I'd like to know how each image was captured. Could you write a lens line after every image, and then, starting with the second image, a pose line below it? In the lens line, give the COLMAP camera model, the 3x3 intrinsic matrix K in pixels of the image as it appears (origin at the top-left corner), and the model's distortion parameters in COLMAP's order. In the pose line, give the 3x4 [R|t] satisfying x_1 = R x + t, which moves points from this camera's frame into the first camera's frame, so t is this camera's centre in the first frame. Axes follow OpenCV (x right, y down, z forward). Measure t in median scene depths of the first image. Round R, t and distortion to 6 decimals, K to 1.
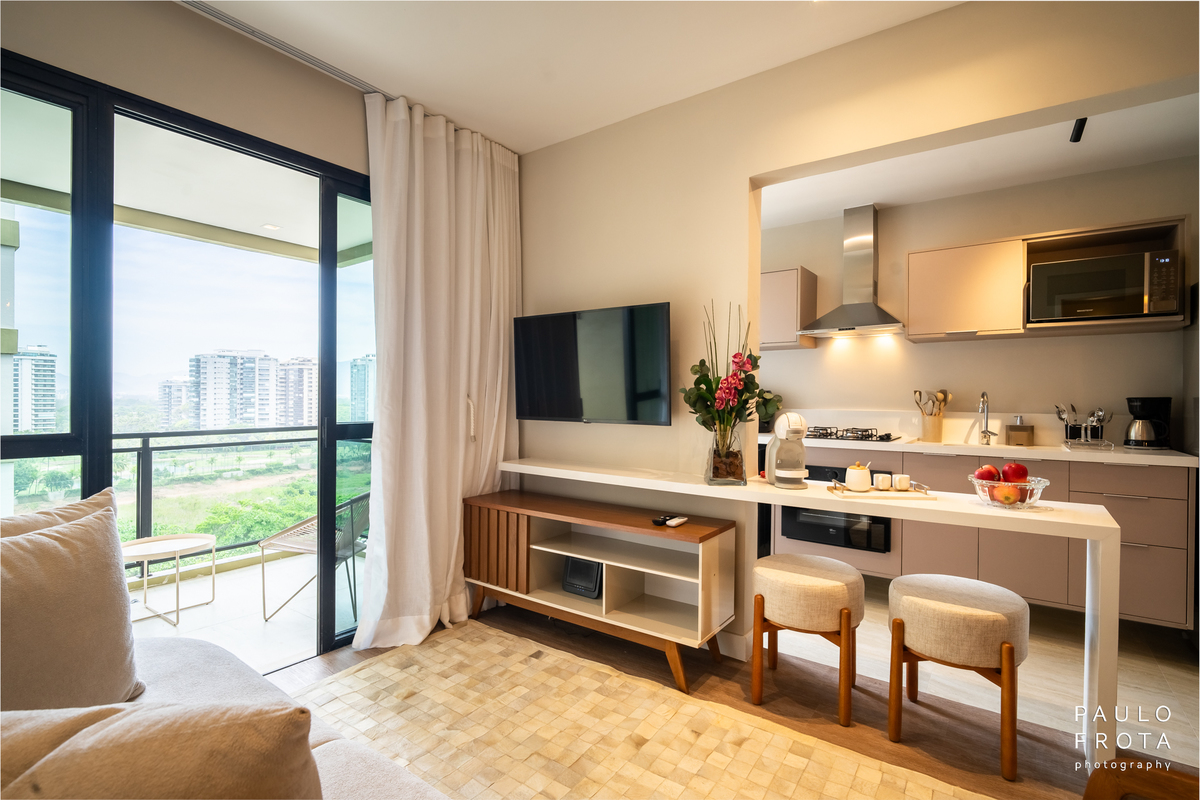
lens RADIAL K [[555.4, 0, 600.5], [0, 555.4, 400.7], [0, 0, 1]] dist [-0.005592, -0.001636]
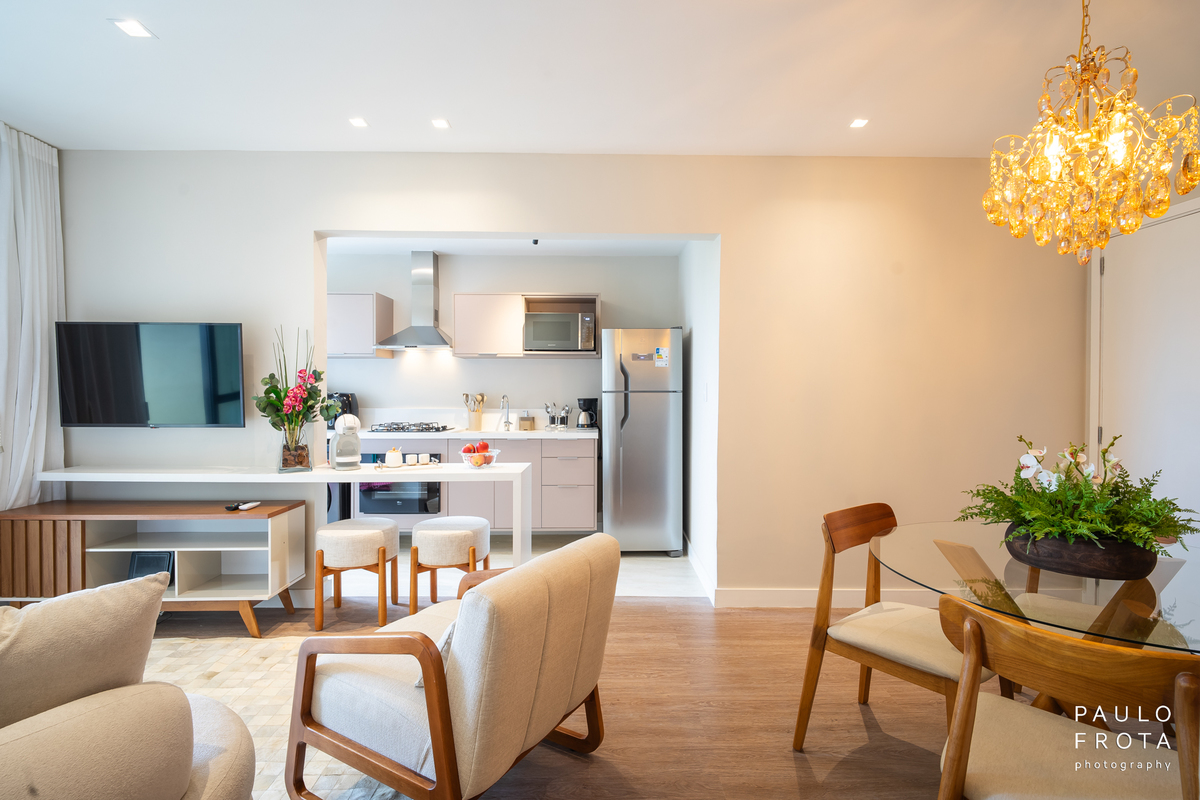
lens RADIAL K [[555.4, 0, 609.4], [0, 555.4, 401.7], [0, 0, 1]] dist [-0.005592, -0.001636]
pose [[0.788496, -0.014055, 0.614879, 0.013941], [0.006235, 0.999870, 0.014860, -0.022336], [-0.615008, -0.007883, 0.788481, -0.403029]]
